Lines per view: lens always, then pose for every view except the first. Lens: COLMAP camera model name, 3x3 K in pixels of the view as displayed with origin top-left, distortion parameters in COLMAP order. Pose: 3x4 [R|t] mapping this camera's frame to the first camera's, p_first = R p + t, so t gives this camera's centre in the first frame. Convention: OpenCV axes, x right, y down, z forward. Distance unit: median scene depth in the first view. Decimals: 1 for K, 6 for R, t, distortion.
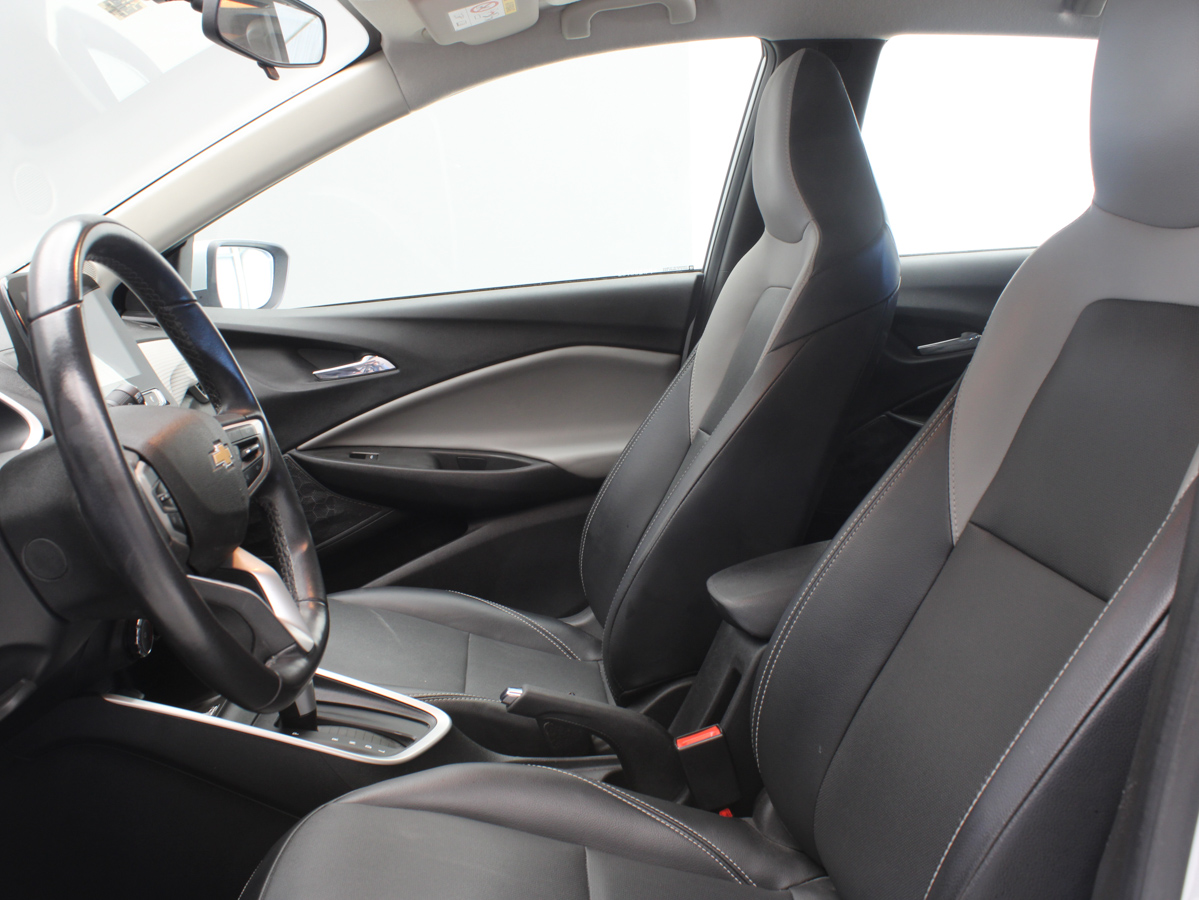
lens RADIAL K [[1211.1, 0, 599.5], [0, 1211.1, 450.0], [0, 0, 1]] dist [-0.147822, 0.154751]
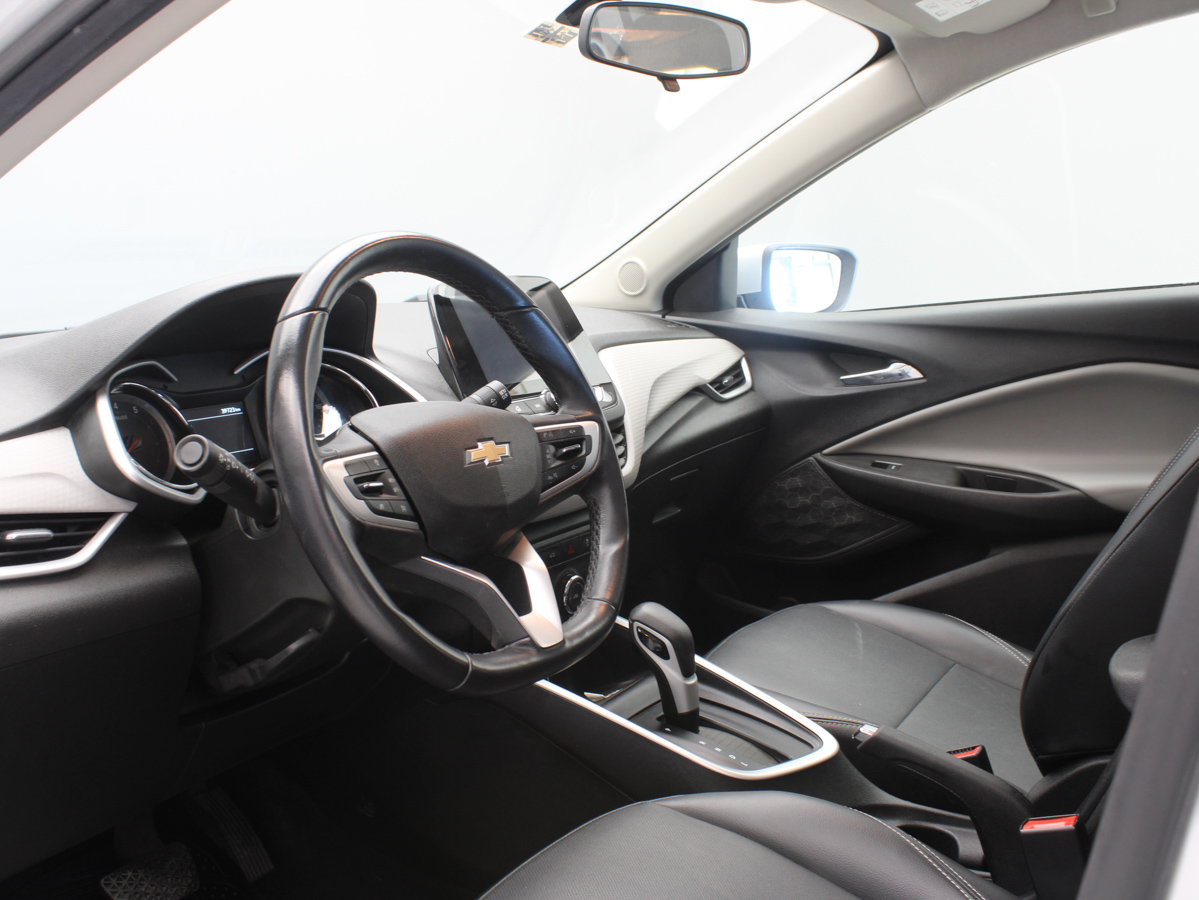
lens RADIAL K [[1211.1, 0, 599.5], [0, 1211.1, 450.0], [0, 0, 1]] dist [-0.147822, 0.154751]
pose [[0.820880, 0.076660, -0.565933, 0.163642], [-0.076404, 0.996783, 0.024198, -0.013541], [0.565967, 0.023376, 0.824096, 0.068821]]
